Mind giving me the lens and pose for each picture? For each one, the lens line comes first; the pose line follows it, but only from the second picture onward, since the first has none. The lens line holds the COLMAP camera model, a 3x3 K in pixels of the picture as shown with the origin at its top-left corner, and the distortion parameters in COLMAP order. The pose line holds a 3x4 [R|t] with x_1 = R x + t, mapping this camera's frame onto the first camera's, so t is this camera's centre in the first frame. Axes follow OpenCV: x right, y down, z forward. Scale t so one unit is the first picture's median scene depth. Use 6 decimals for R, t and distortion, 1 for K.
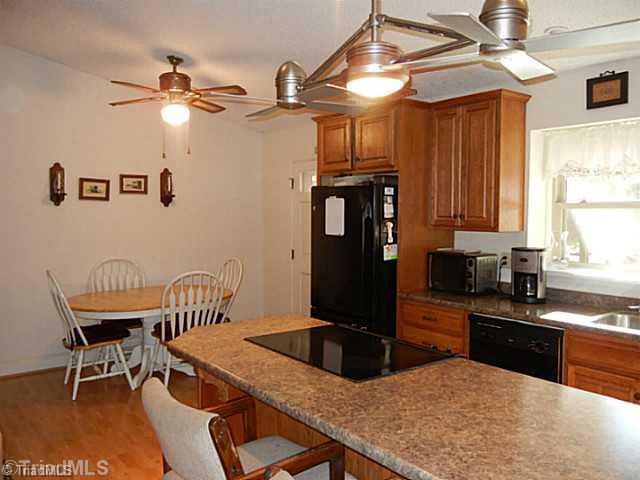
lens RADIAL K [[555.1, 0, 317.5], [0, 555.1, 240.3], [0, 0, 1]] dist [-0.000234, 0.012480]
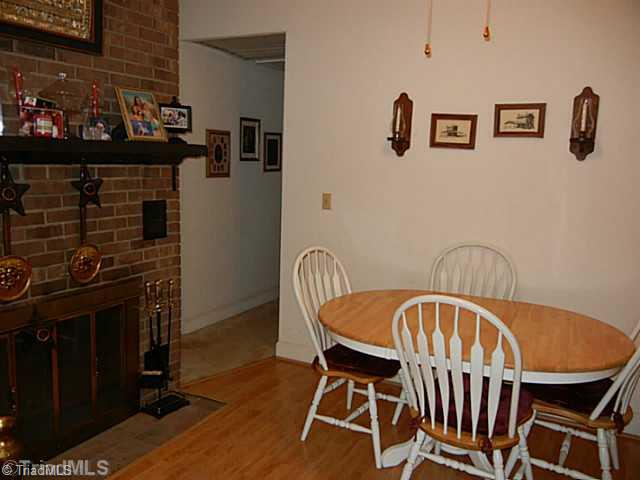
lens RADIAL K [[555.1, 0, 317.5], [0, 555.1, 240.3], [0, 0, 1]] dist [-0.000234, 0.012480]
pose [[0.425133, 0.139540, -0.894310, 0.148850], [-0.073465, 0.990105, 0.119564, -0.040166], [0.902145, 0.014870, 0.431177, 0.729938]]
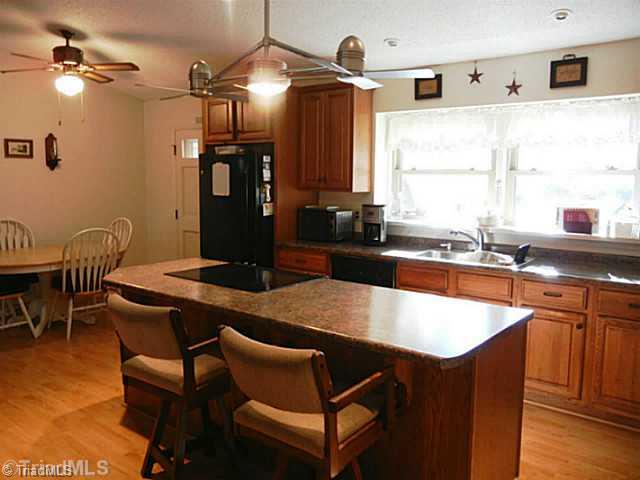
lens RADIAL K [[555.1, 0, 317.5], [0, 555.1, 240.3], [0, 0, 1]] dist [-0.000234, 0.012480]
pose [[0.970208, -0.022773, 0.241201, -0.056355], [0.007512, 0.997921, 0.064005, 0.011356], [-0.242157, -0.060286, 0.968362, -0.200784]]
